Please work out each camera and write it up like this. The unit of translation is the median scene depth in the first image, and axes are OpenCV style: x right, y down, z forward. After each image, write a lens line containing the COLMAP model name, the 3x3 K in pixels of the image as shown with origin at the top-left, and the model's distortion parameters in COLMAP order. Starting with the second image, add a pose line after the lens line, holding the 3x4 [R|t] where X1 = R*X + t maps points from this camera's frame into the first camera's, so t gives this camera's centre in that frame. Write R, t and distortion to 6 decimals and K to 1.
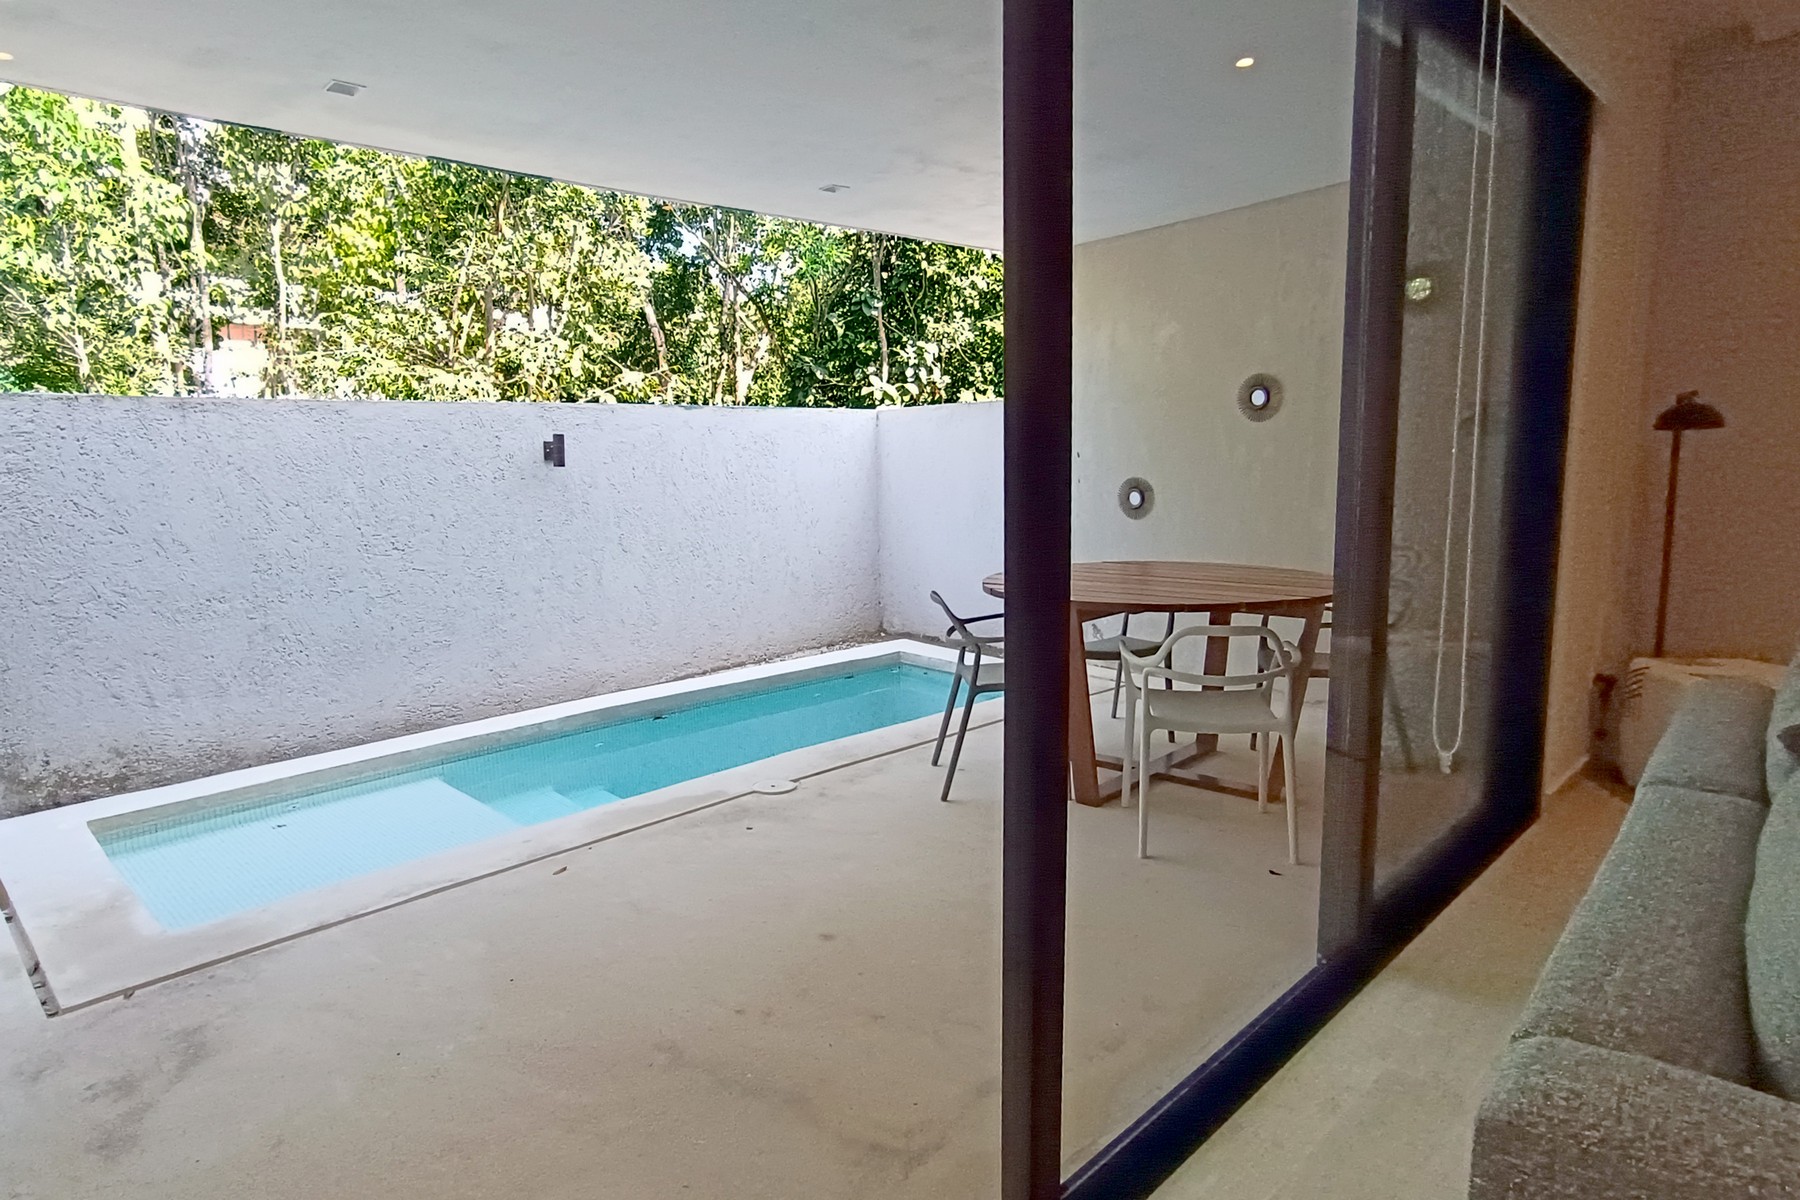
lens RADIAL K [[914.7, 0, 884.4], [0, 914.7, 592.1], [0, 0, 1]] dist [-0.003496, 0.009919]
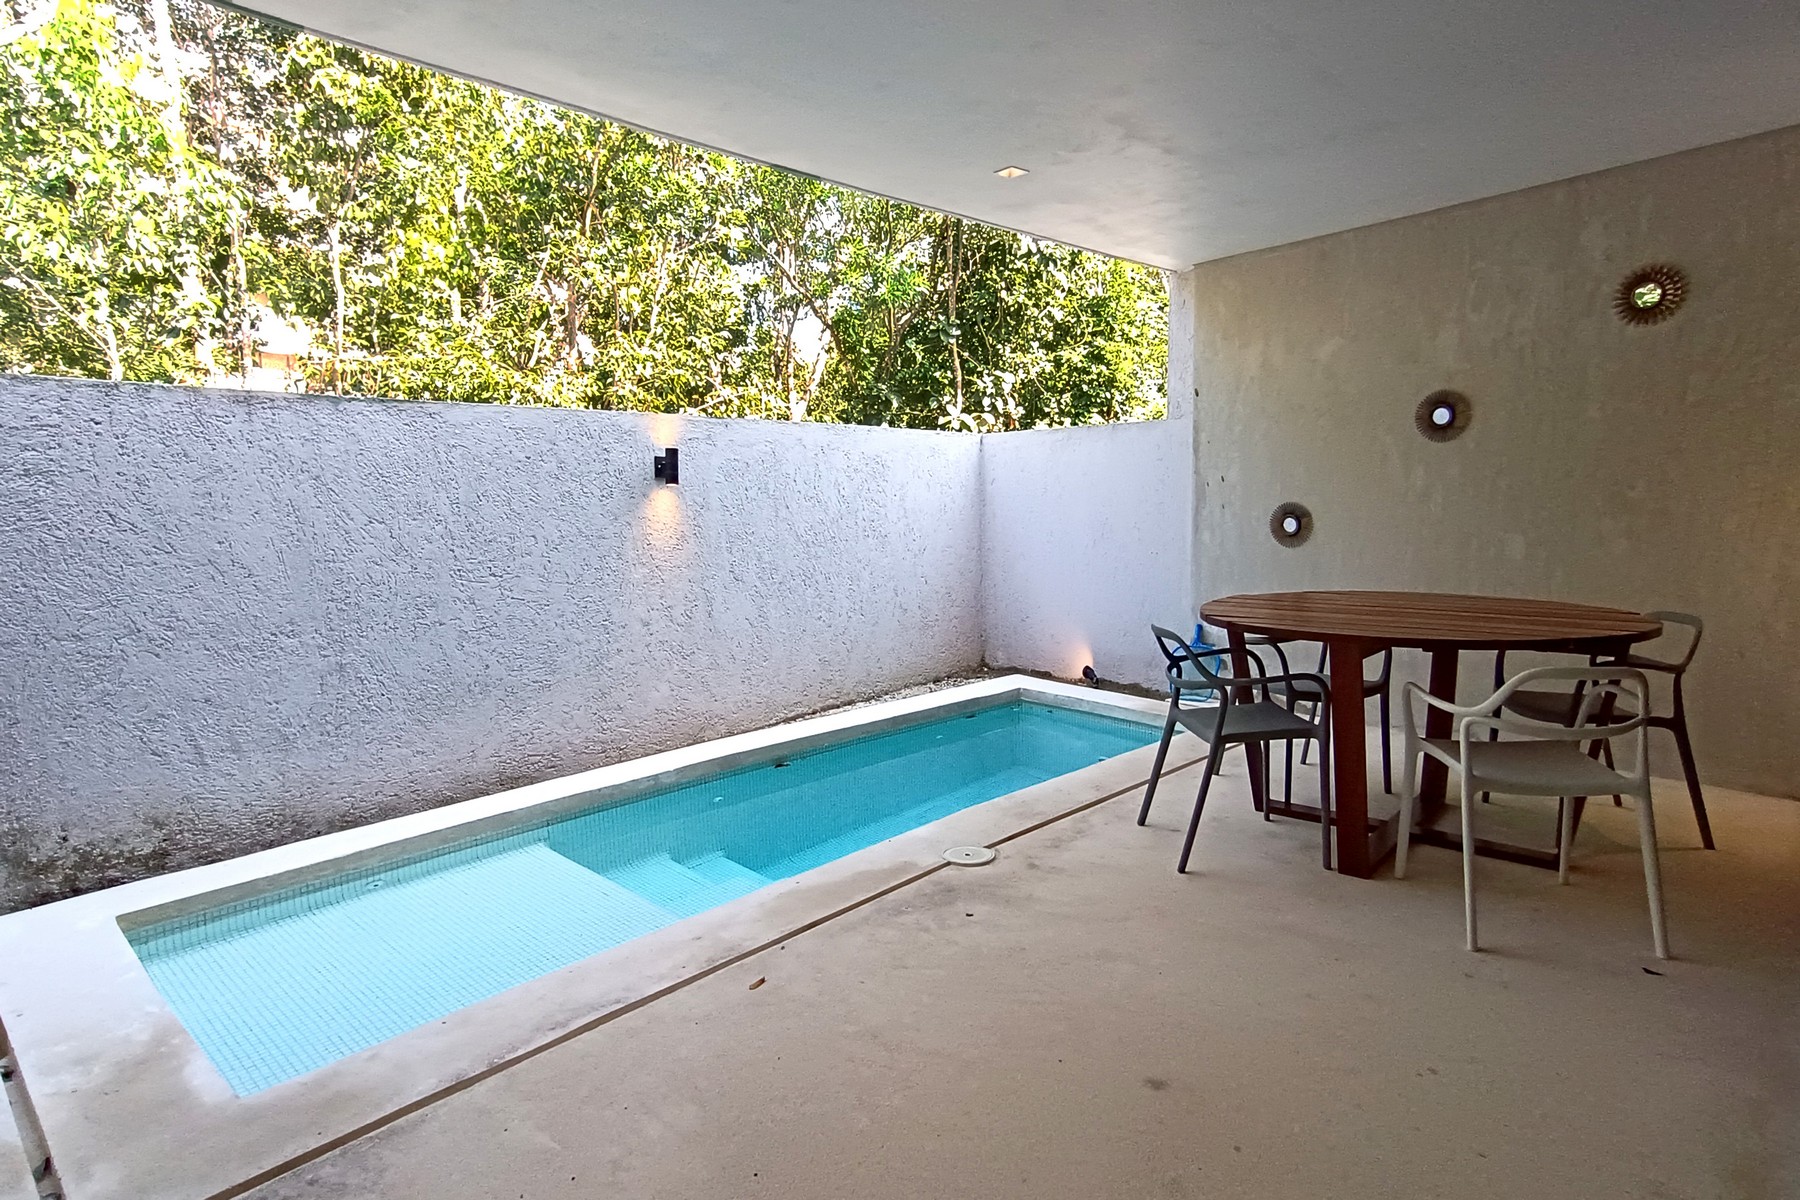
lens RADIAL K [[830.3, 0, 900.0], [0, 830.3, 600.0], [0, 0, 1]] dist [-0.002885, 0.007097]
pose [[0.998601, 0.001927, 0.052839, -0.170745], [-0.000398, 0.999581, -0.028929, -0.000679], [-0.052873, 0.028868, 0.998184, 0.175622]]
